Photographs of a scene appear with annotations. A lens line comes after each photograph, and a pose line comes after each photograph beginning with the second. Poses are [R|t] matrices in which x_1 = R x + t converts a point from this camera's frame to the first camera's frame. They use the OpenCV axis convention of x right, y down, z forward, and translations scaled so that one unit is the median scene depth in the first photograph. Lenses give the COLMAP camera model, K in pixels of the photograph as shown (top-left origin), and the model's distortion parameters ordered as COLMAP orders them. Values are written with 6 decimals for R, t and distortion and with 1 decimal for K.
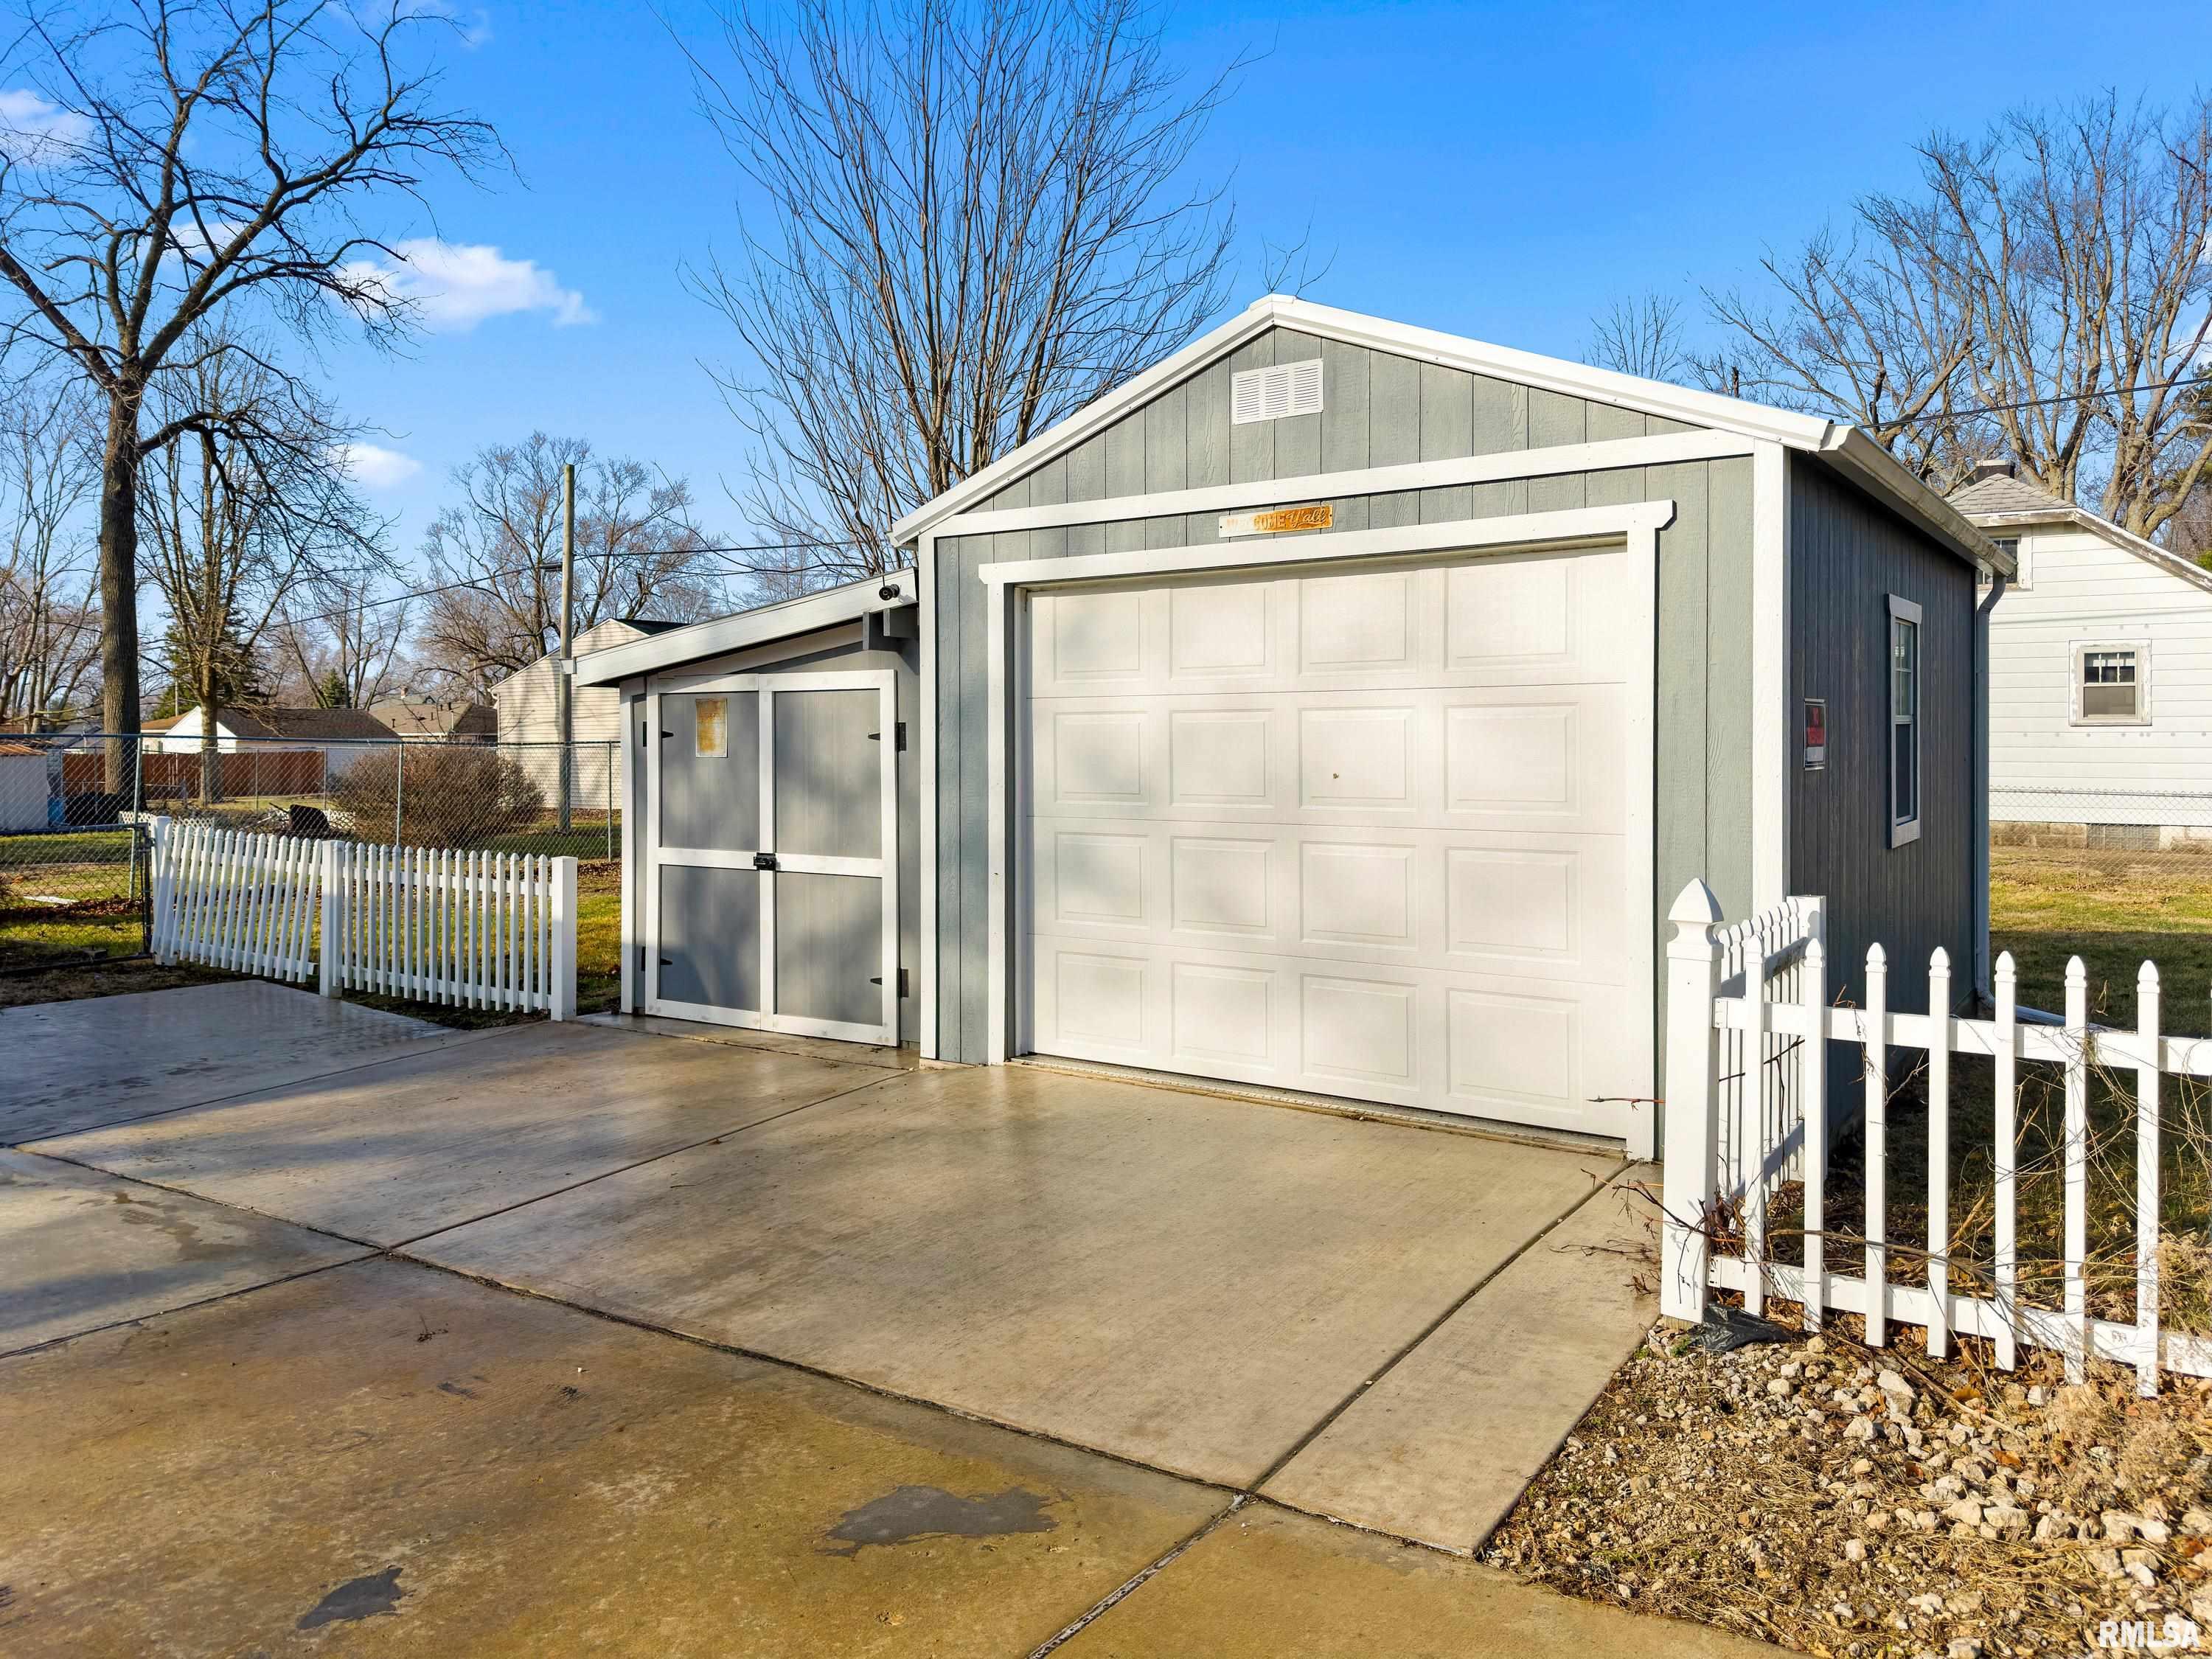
lens RADIAL K [[1596.8, 0, 1108.2], [0, 1596.8, 740.6], [0, 0, 1]] dist [0.055551, -0.079063]
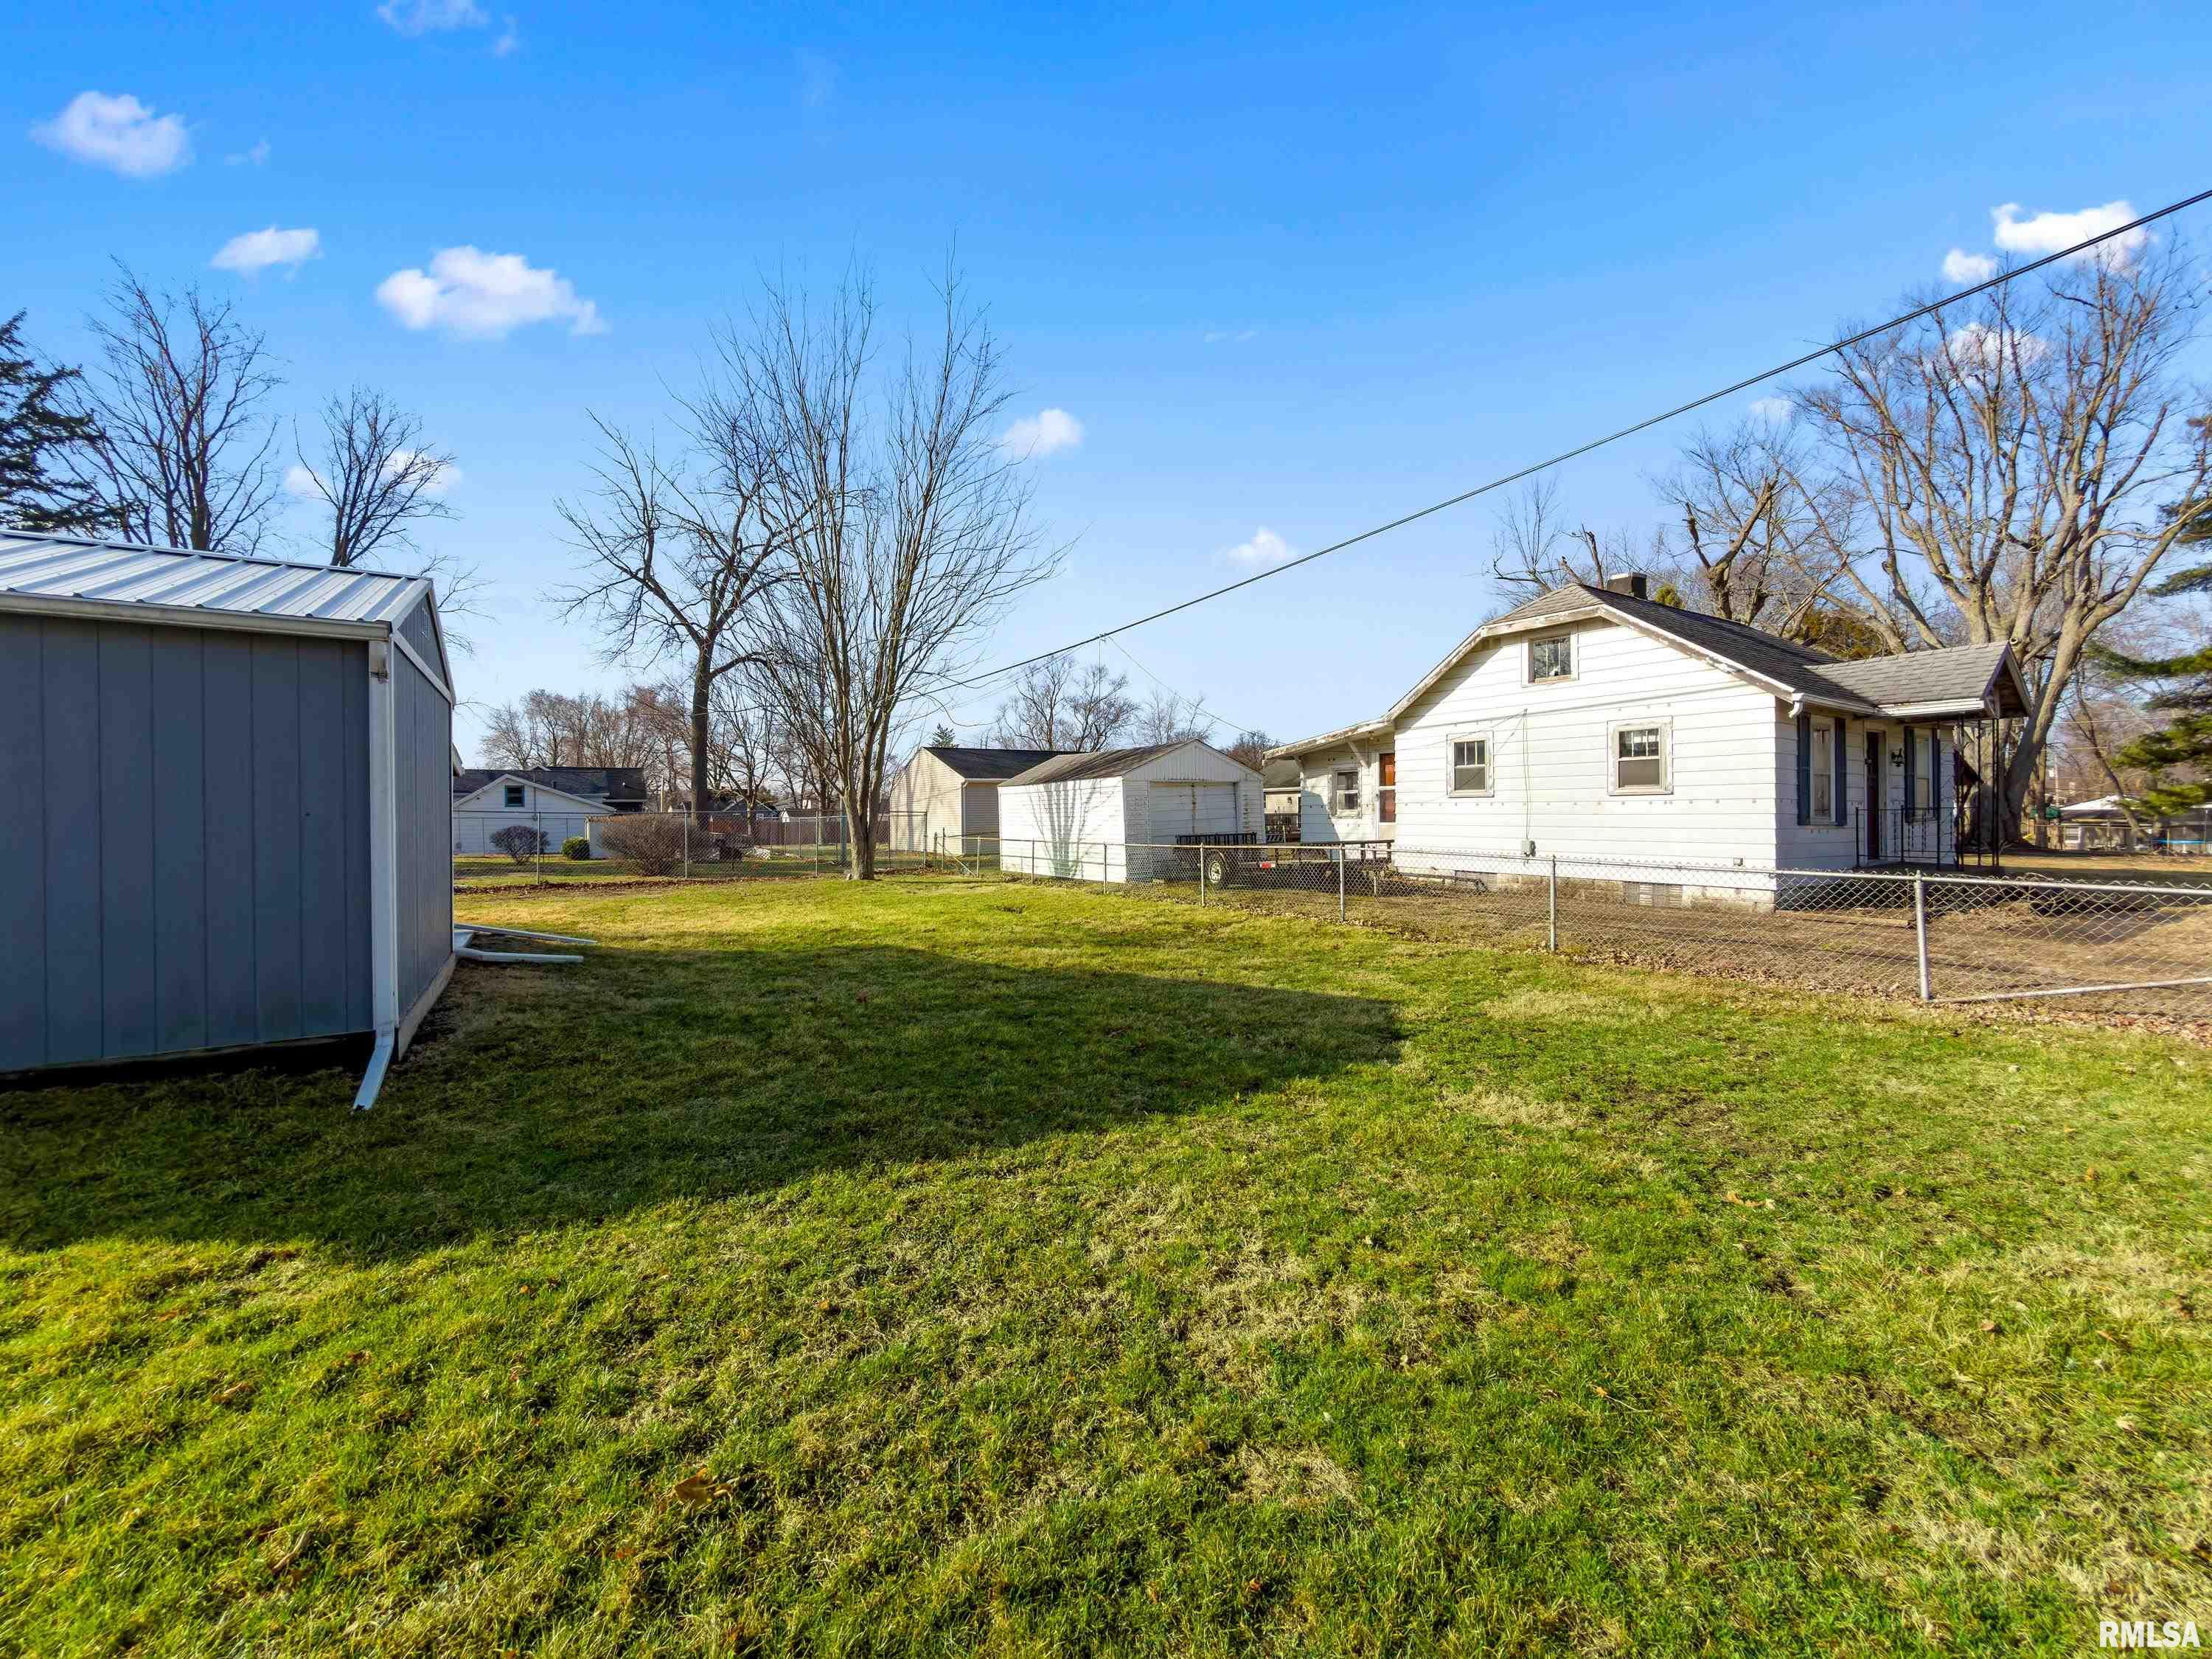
lens RADIAL K [[881.1, 0, 1106.0], [0, 881.1, 829.5], [0, 0, 1]] dist [0.000216, -0.000136]
pose [[0.917227, 0.006005, -0.398320, 0.304880], [-0.000042, 0.999888, 0.014977, 0.003257], [0.398366, -0.013720, 0.917124, 0.164985]]
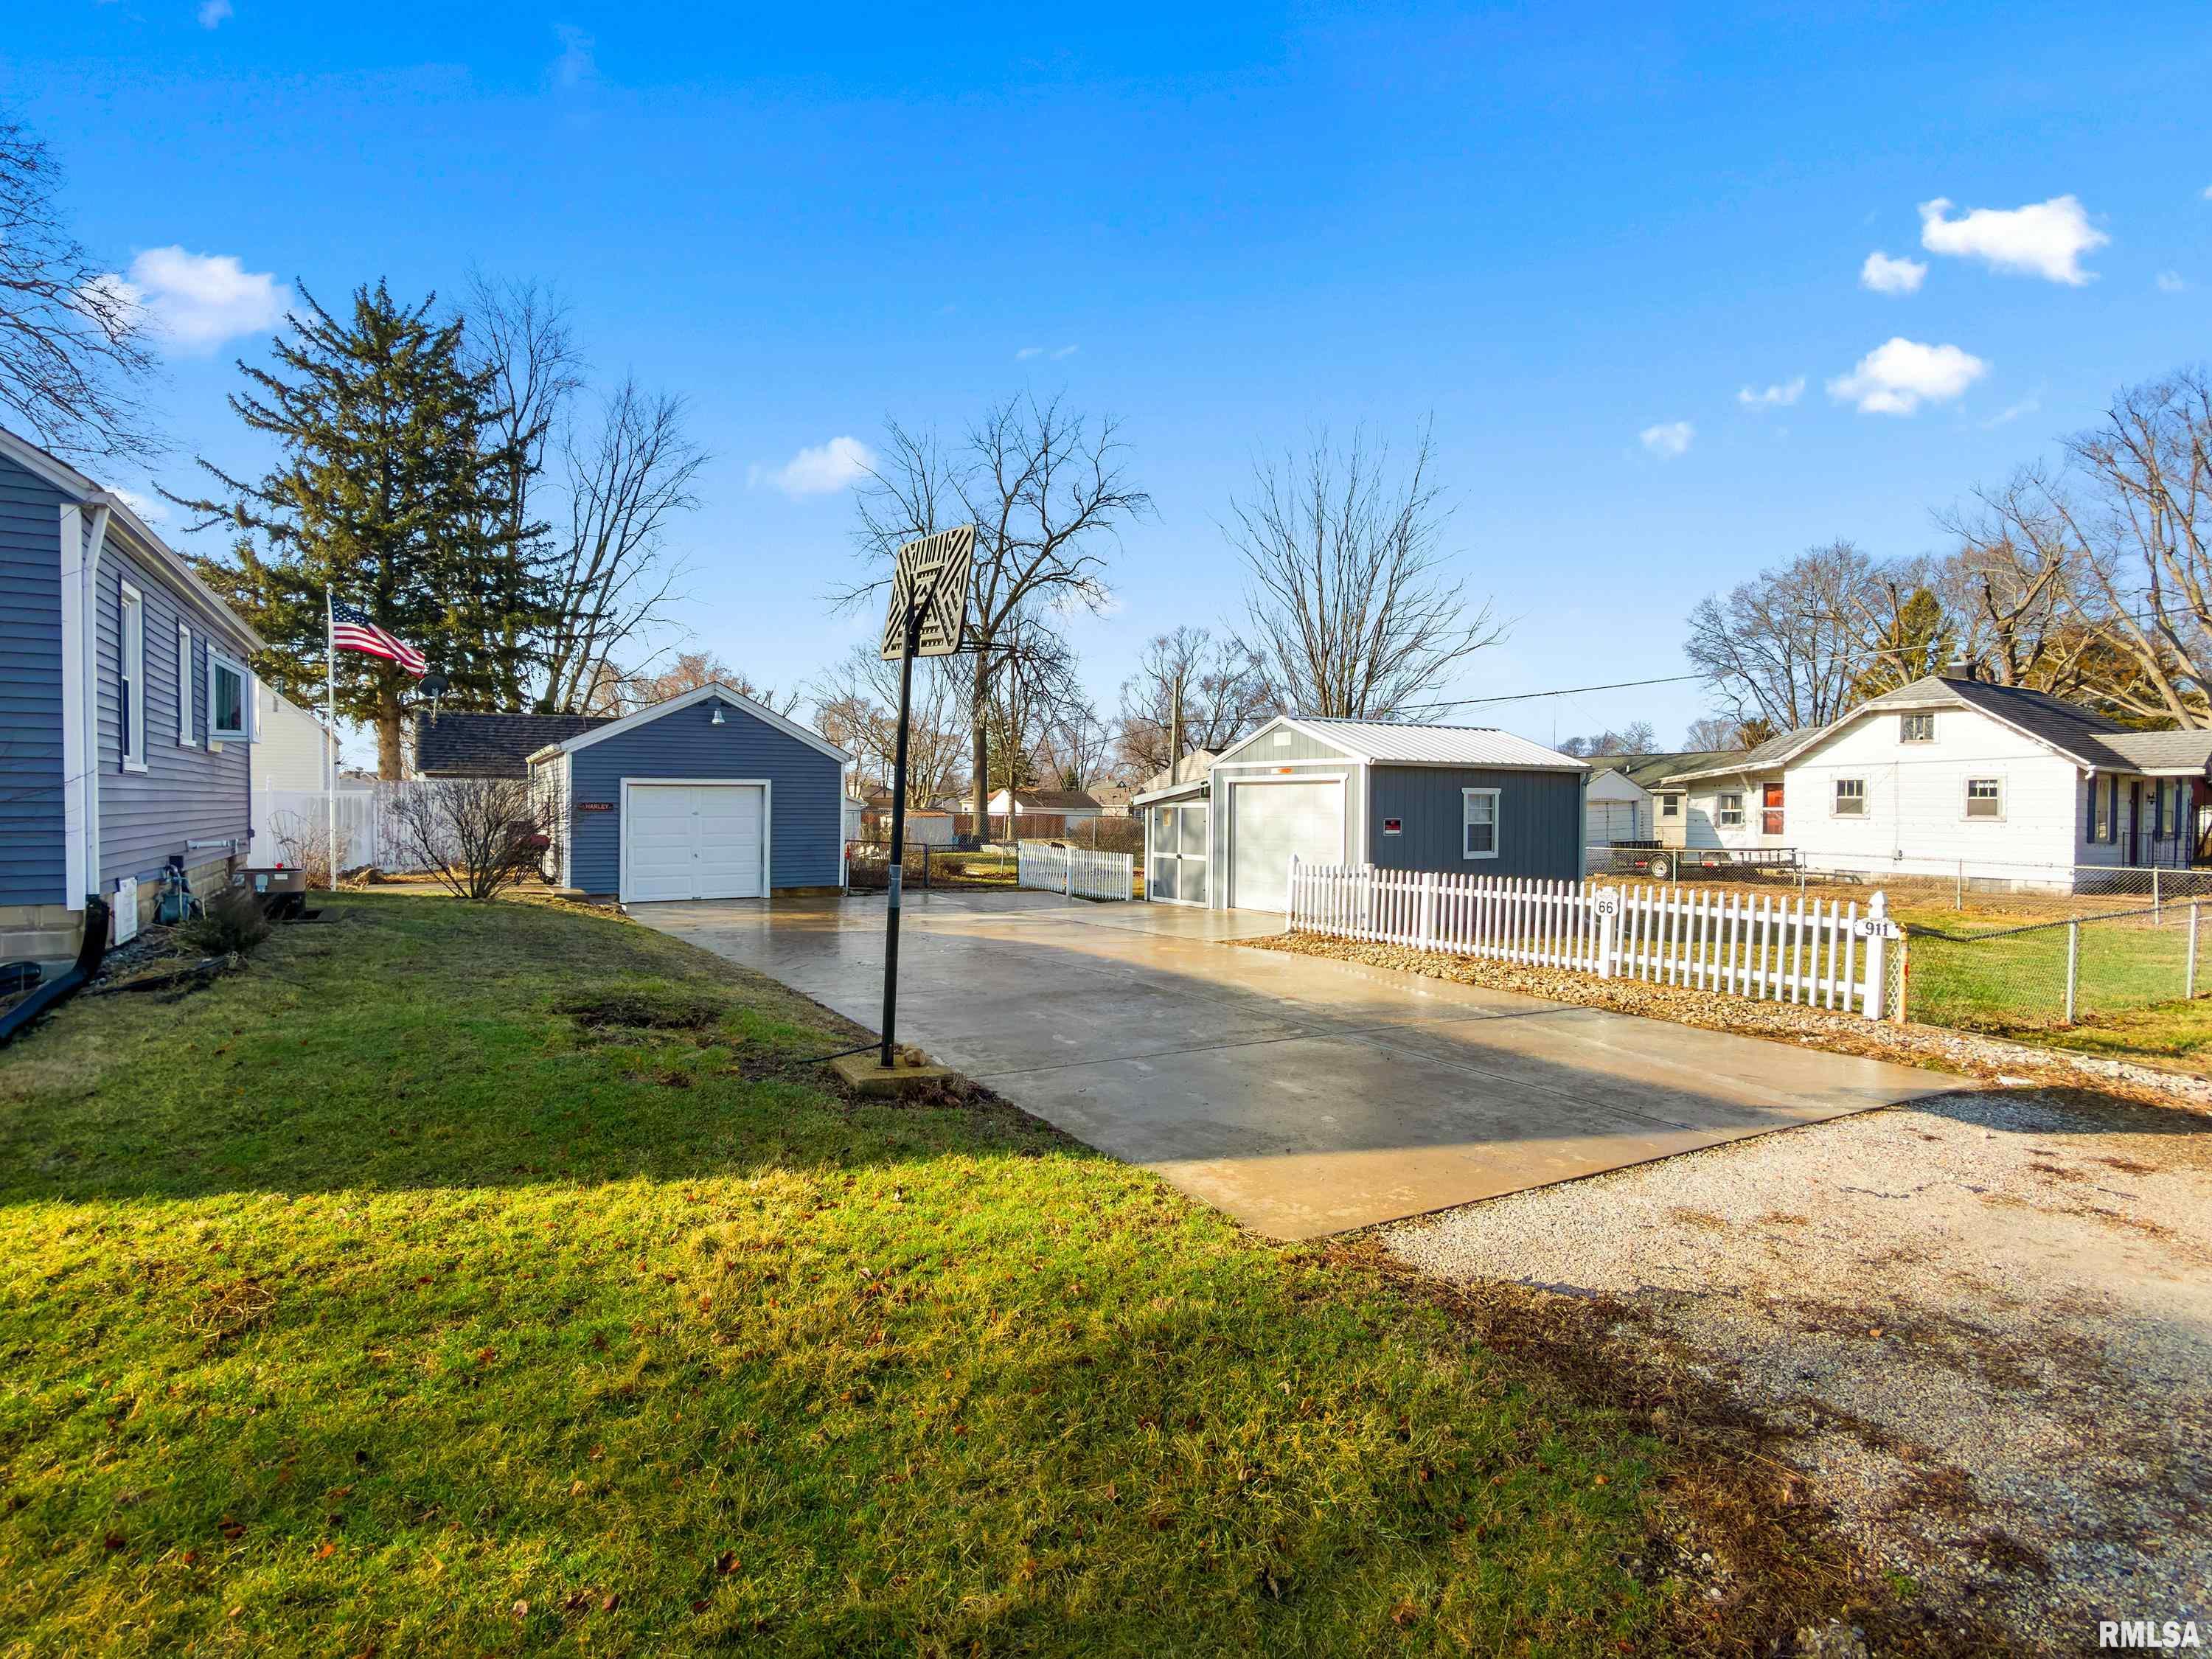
lens RADIAL K [[1149.5, 0, 1094.2], [0, 1149.5, 841.0], [0, 0, 1]] dist [-0.001070, 0.000771]
pose [[0.910403, 0.025560, -0.412932, 0.150052], [-0.014273, 0.999436, 0.030397, -0.007251], [0.413476, -0.021780, 0.910255, -0.313831]]
